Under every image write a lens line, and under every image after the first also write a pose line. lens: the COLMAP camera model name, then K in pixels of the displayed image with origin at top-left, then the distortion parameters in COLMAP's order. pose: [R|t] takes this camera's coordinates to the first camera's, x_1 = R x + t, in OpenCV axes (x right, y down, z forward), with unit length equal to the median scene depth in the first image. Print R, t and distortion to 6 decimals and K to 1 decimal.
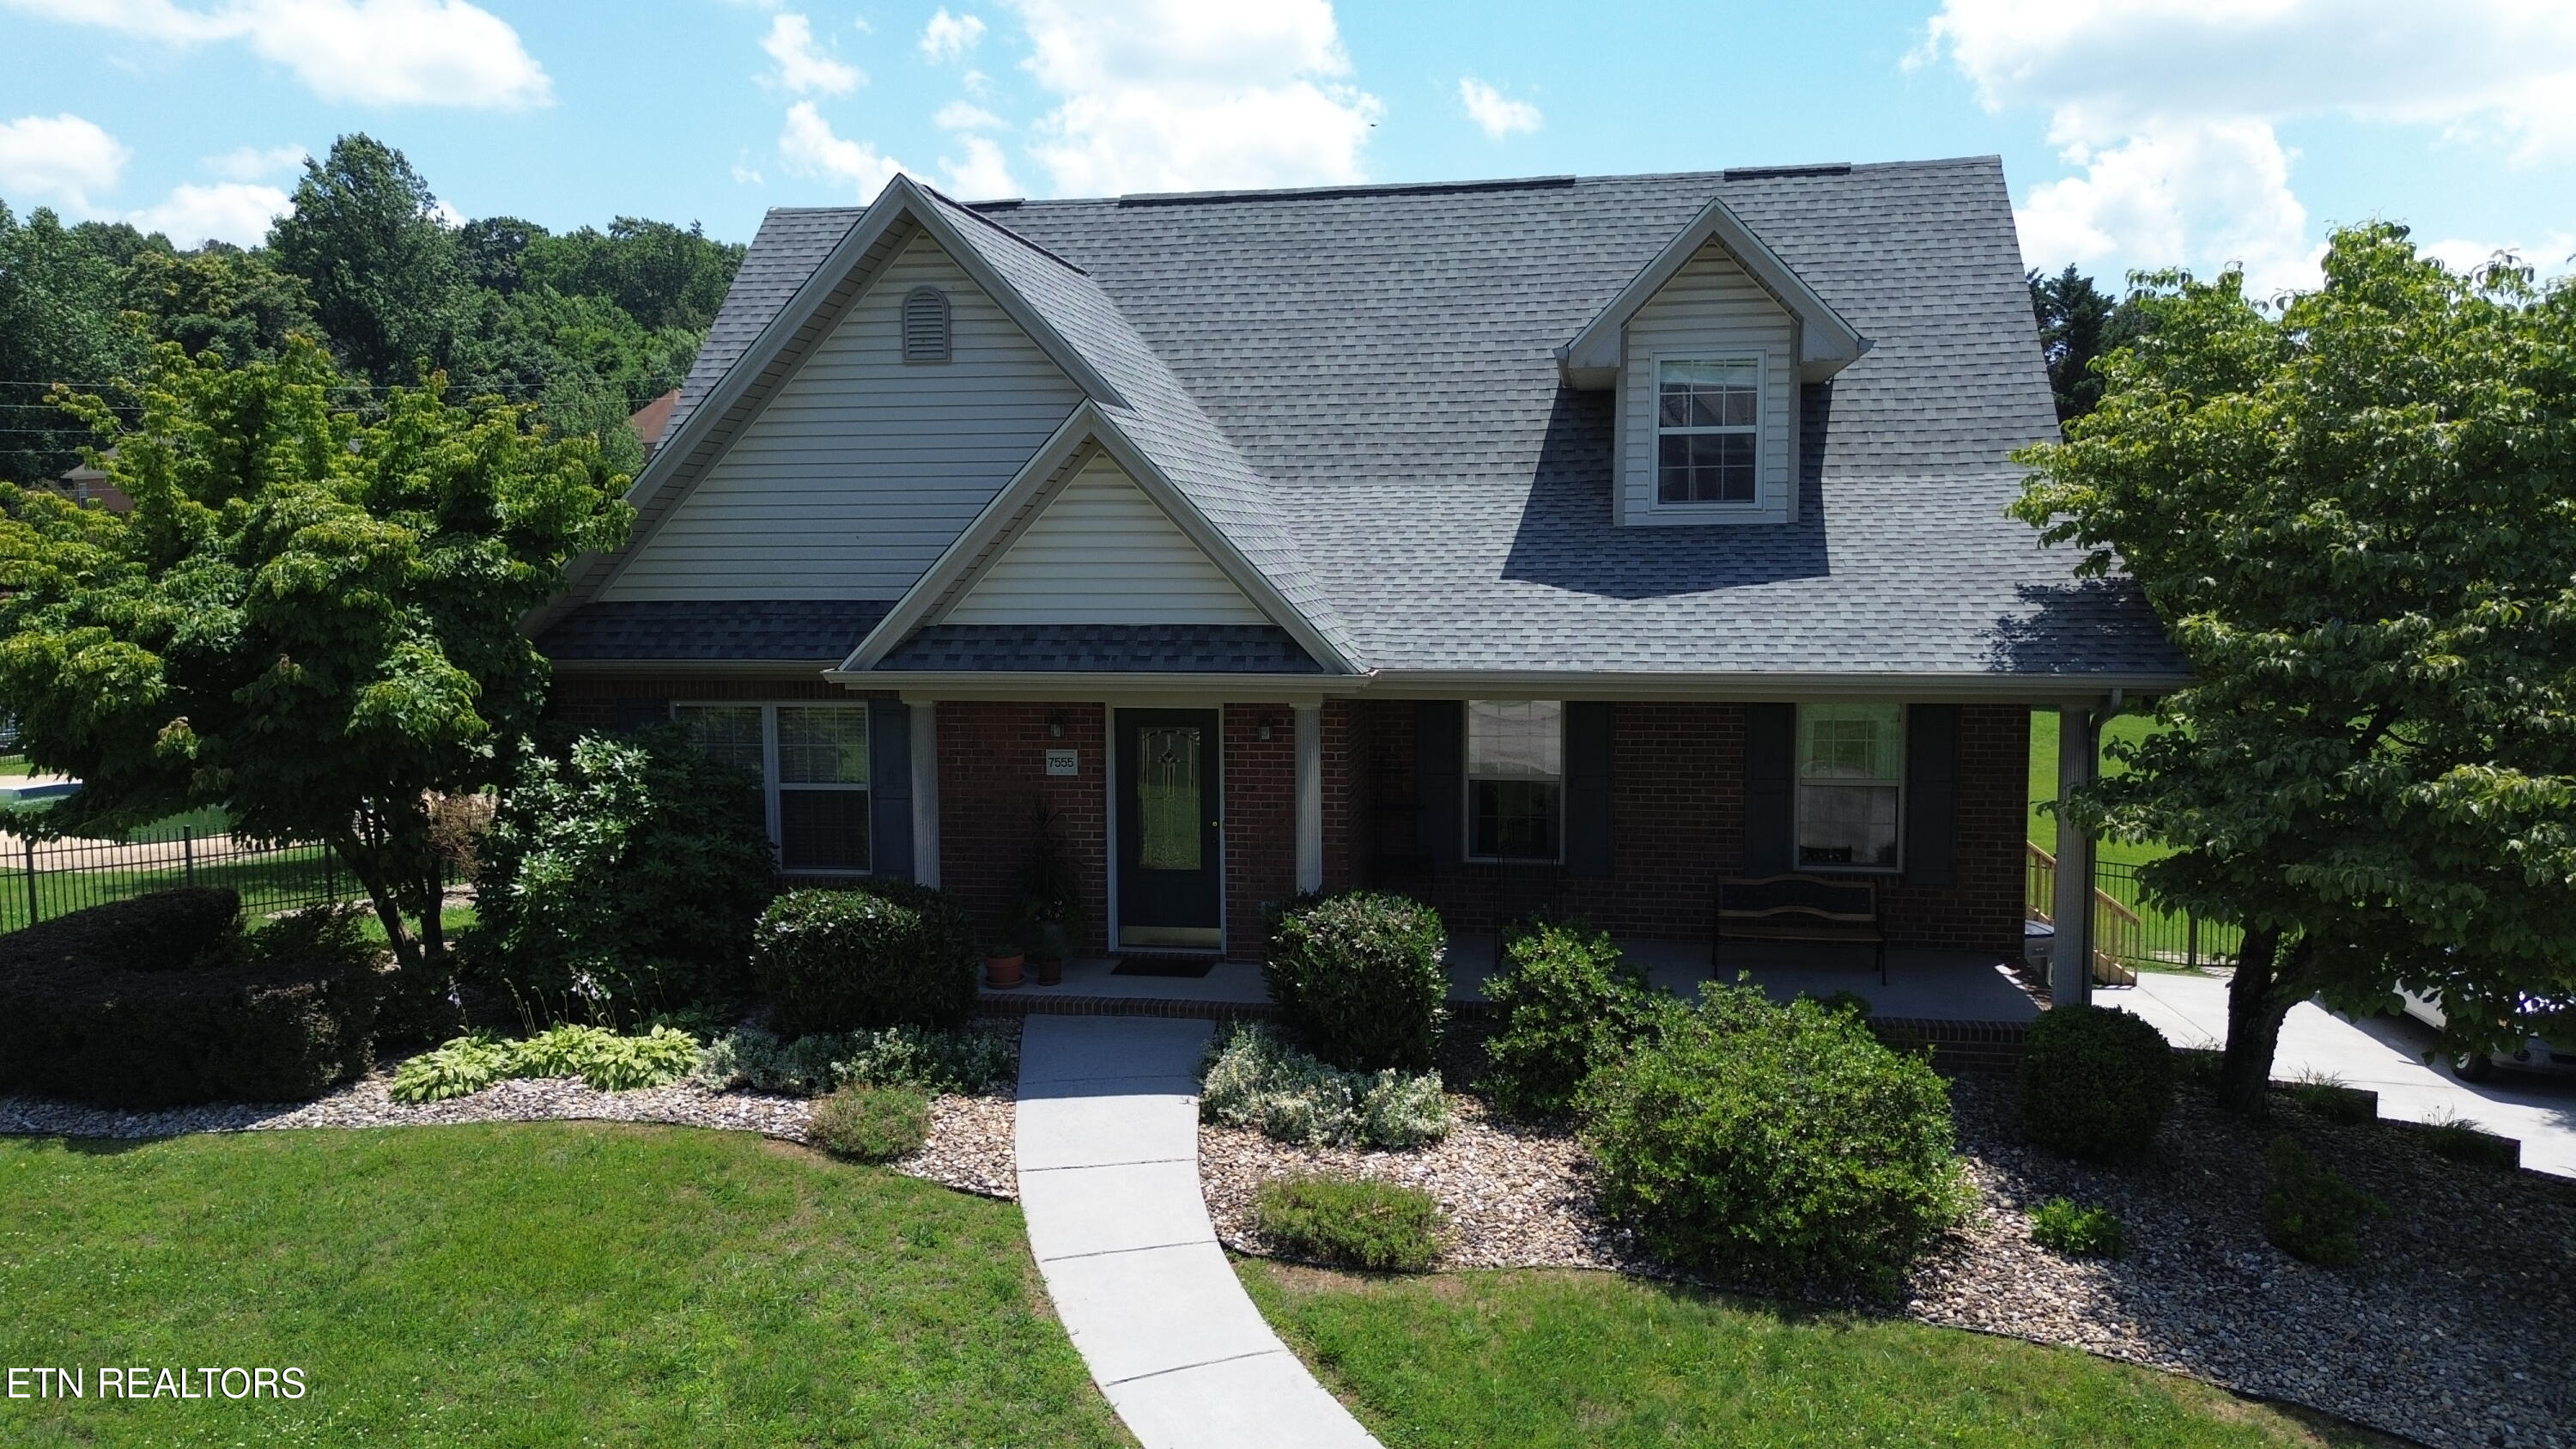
lens RADIAL K [[1831.7, 0, 1281.6], [0, 1831.7, 715.5], [0, 0, 1]] dist [0.062012, -0.063280]
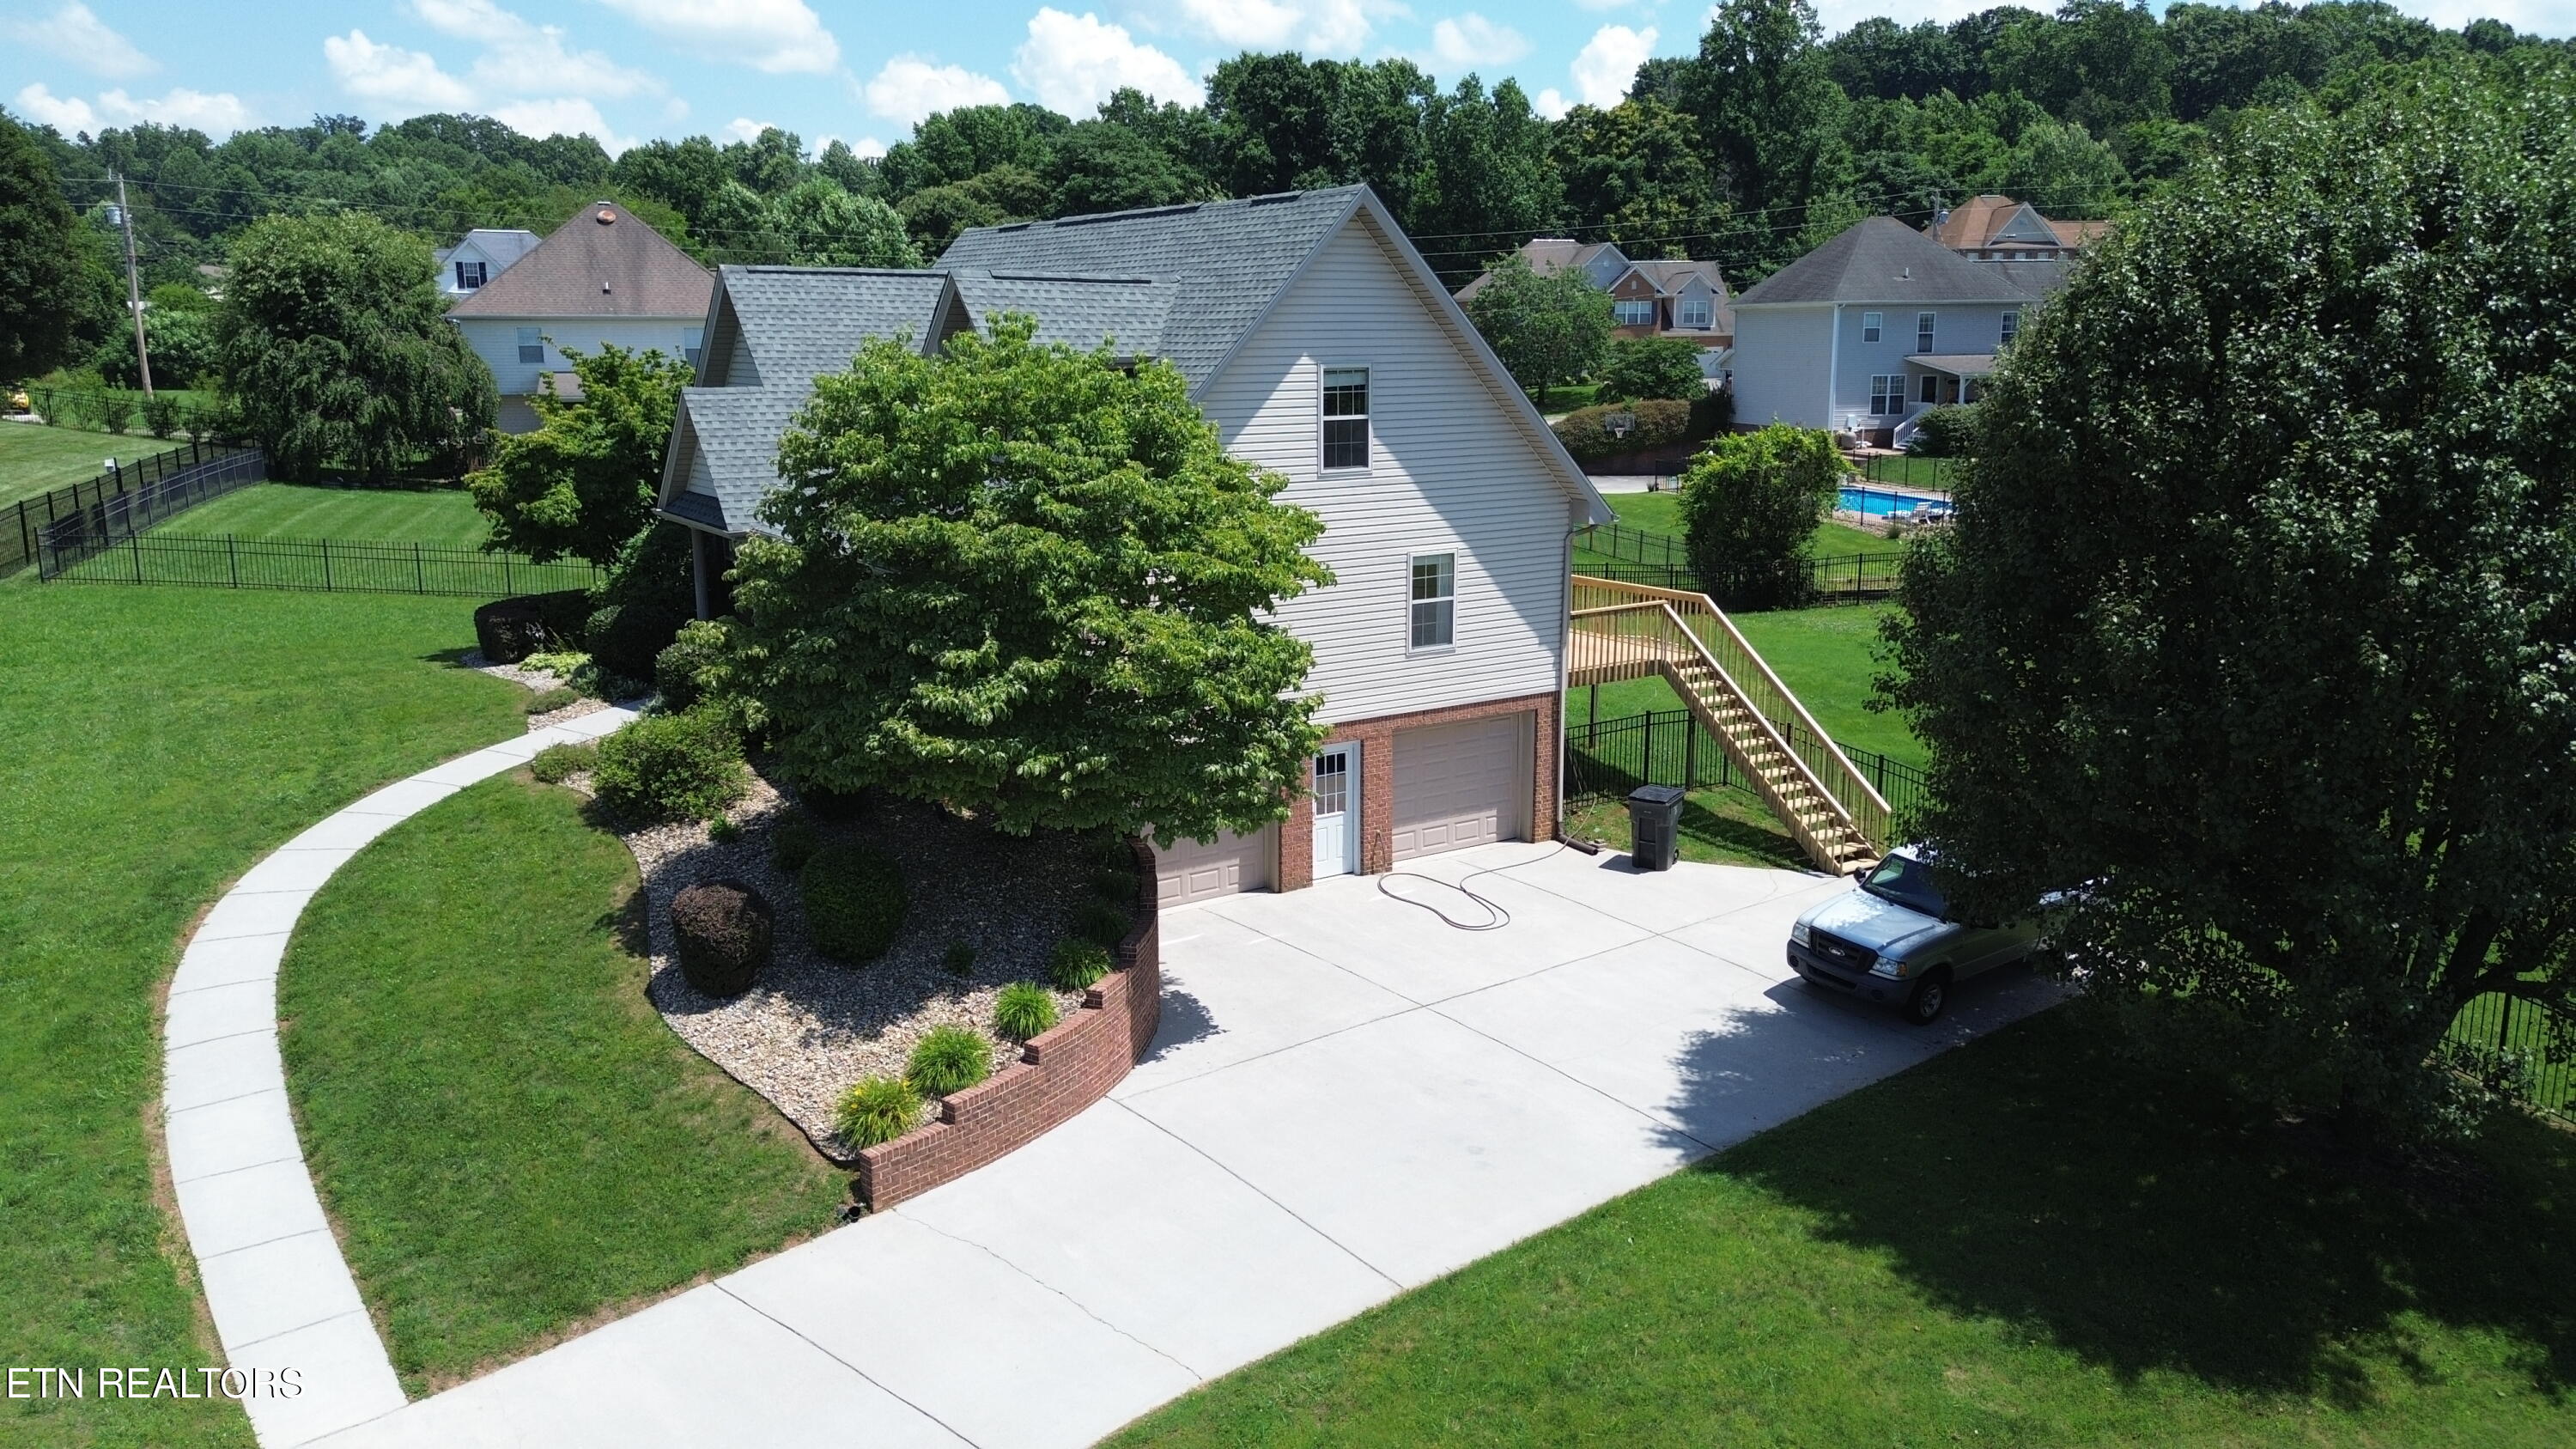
lens RADIAL K [[1831.7, 0, 1288.1], [0, 1831.7, 723.0], [0, 0, 1]] dist [0.062012, -0.063280]
pose [[0.682887, 0.158443, -0.713135, 1.882224], [-0.071462, 0.986003, 0.150638, -0.159191], [0.727021, -0.051906, 0.684651, 0.041259]]
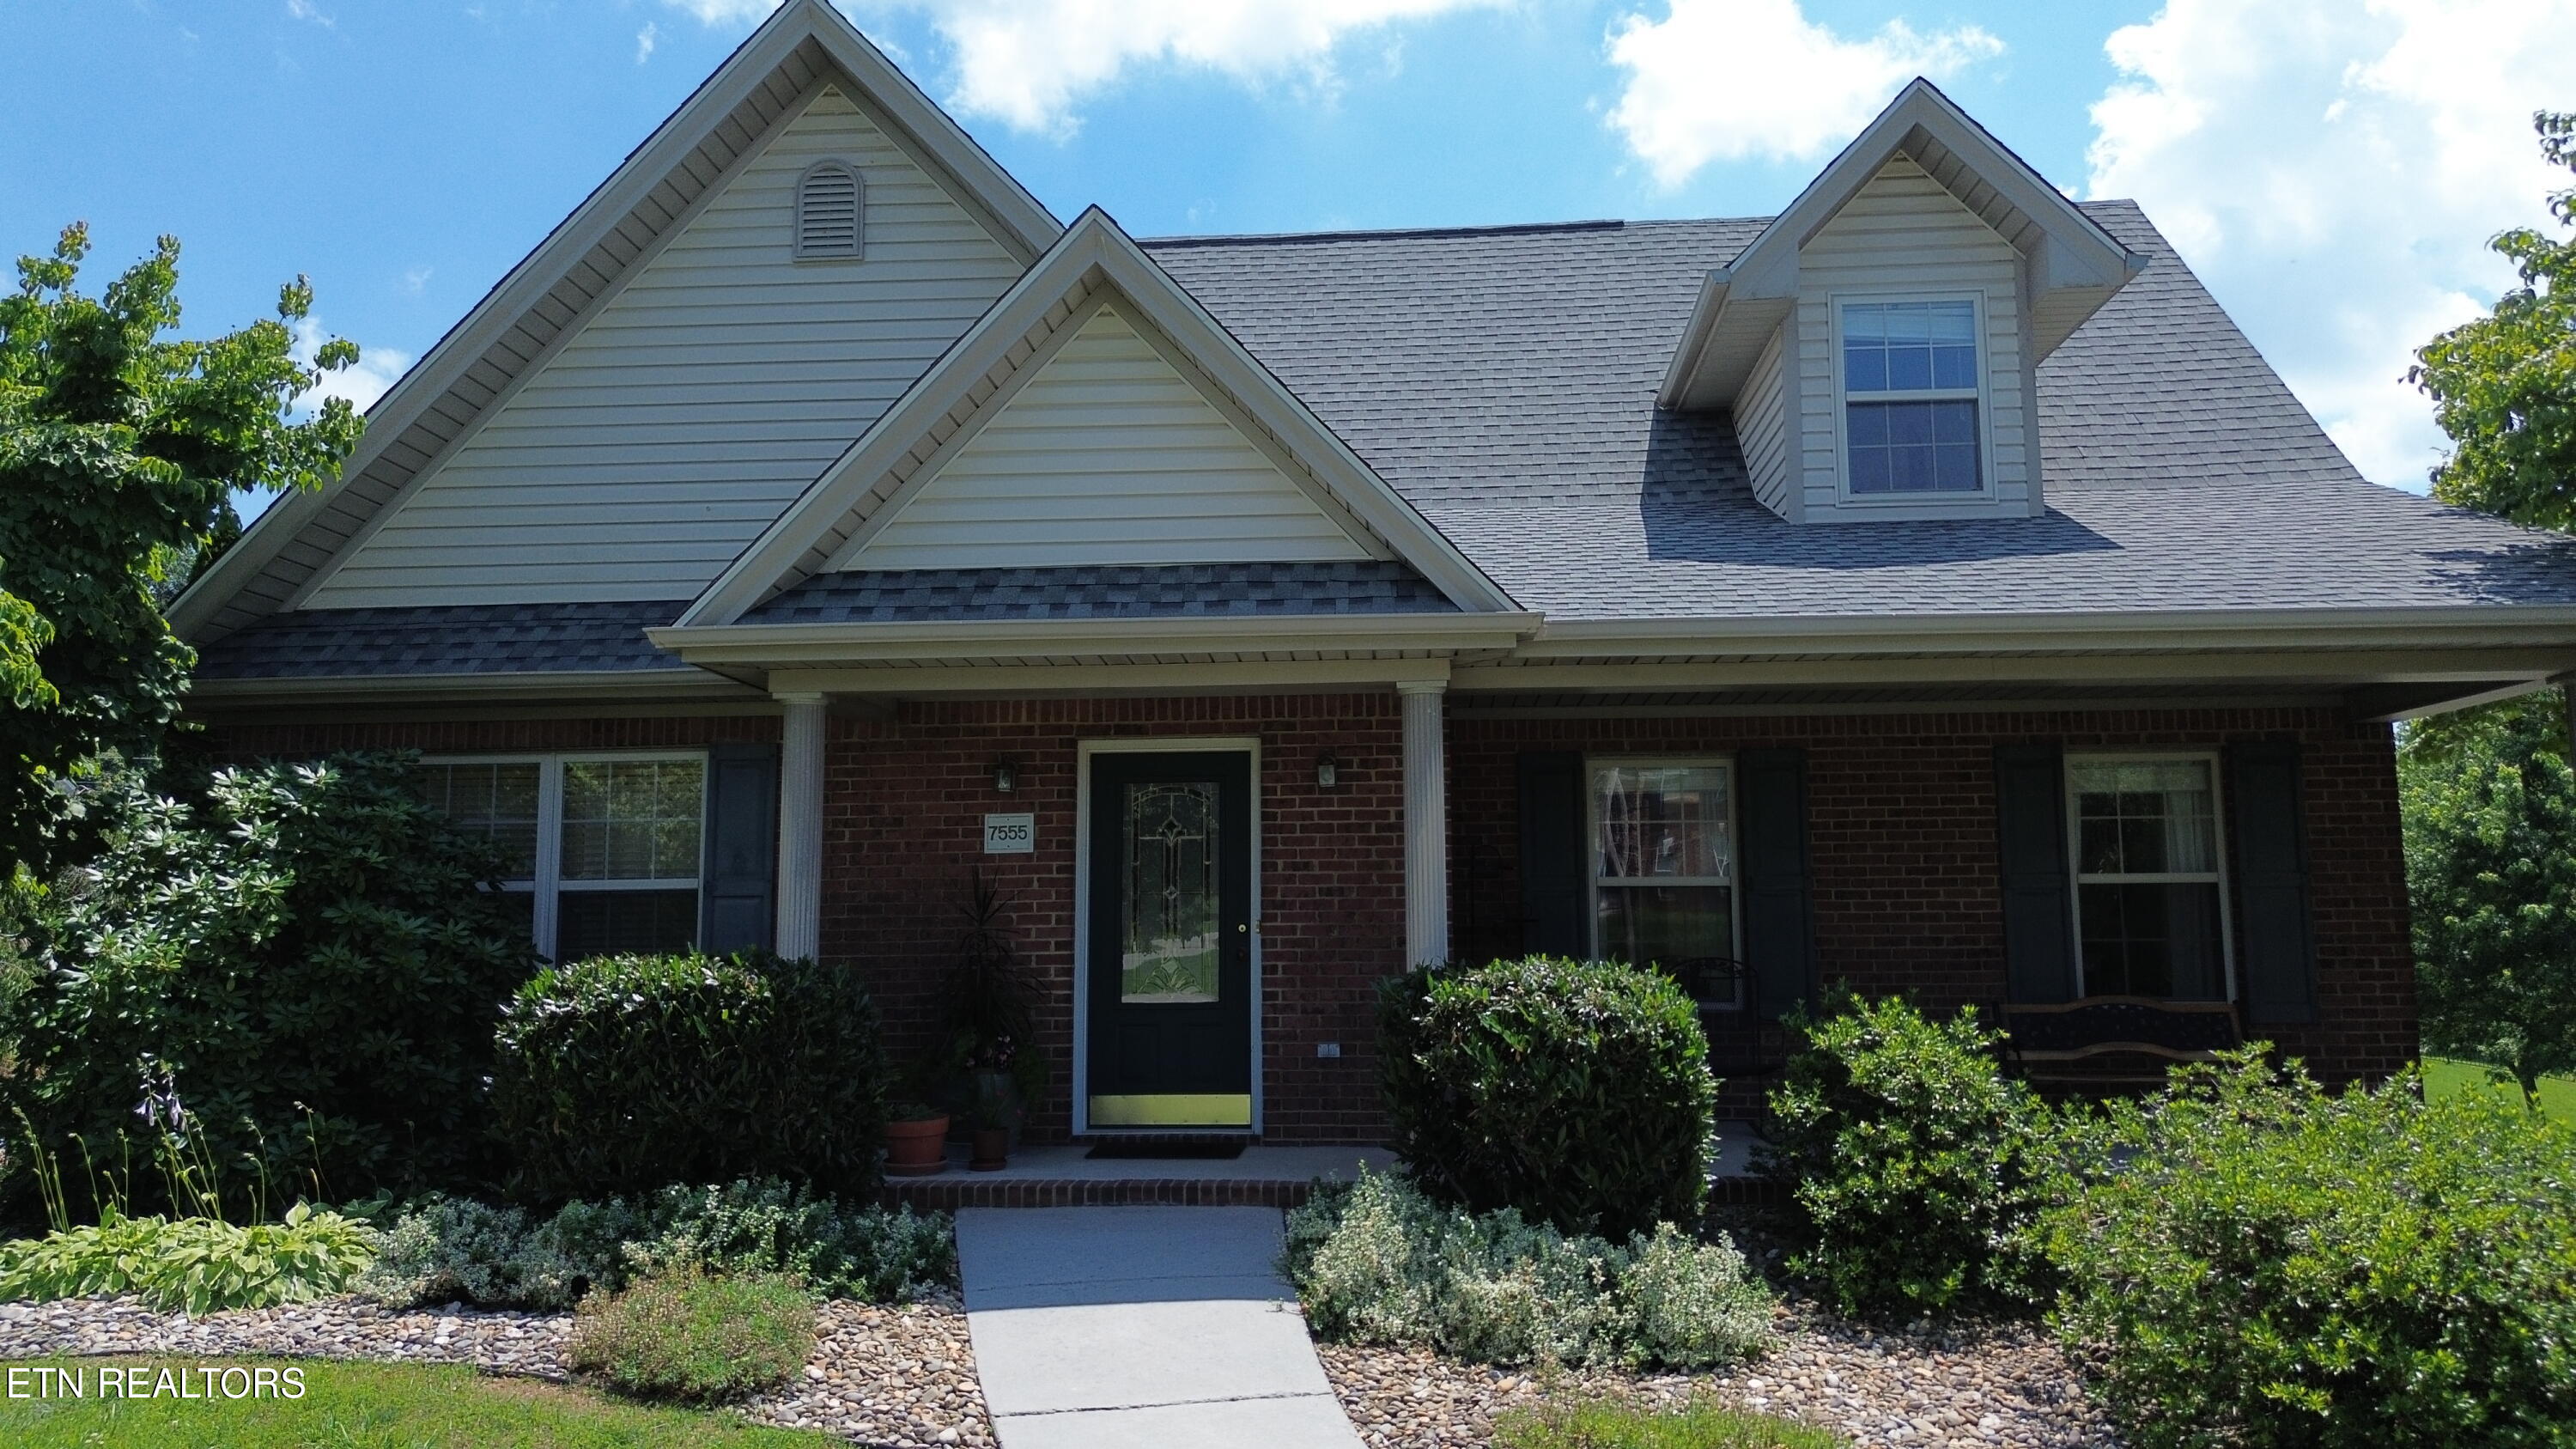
lens RADIAL K [[1831.7, 0, 1278.4], [0, 1831.7, 714.9], [0, 0, 1]] dist [0.062012, -0.063280]
pose [[0.995182, 0.014474, 0.096969, -0.099085], [0.007363, 0.975218, -0.221125, 0.145459], [-0.097766, 0.220774, 0.970413, 0.386552]]
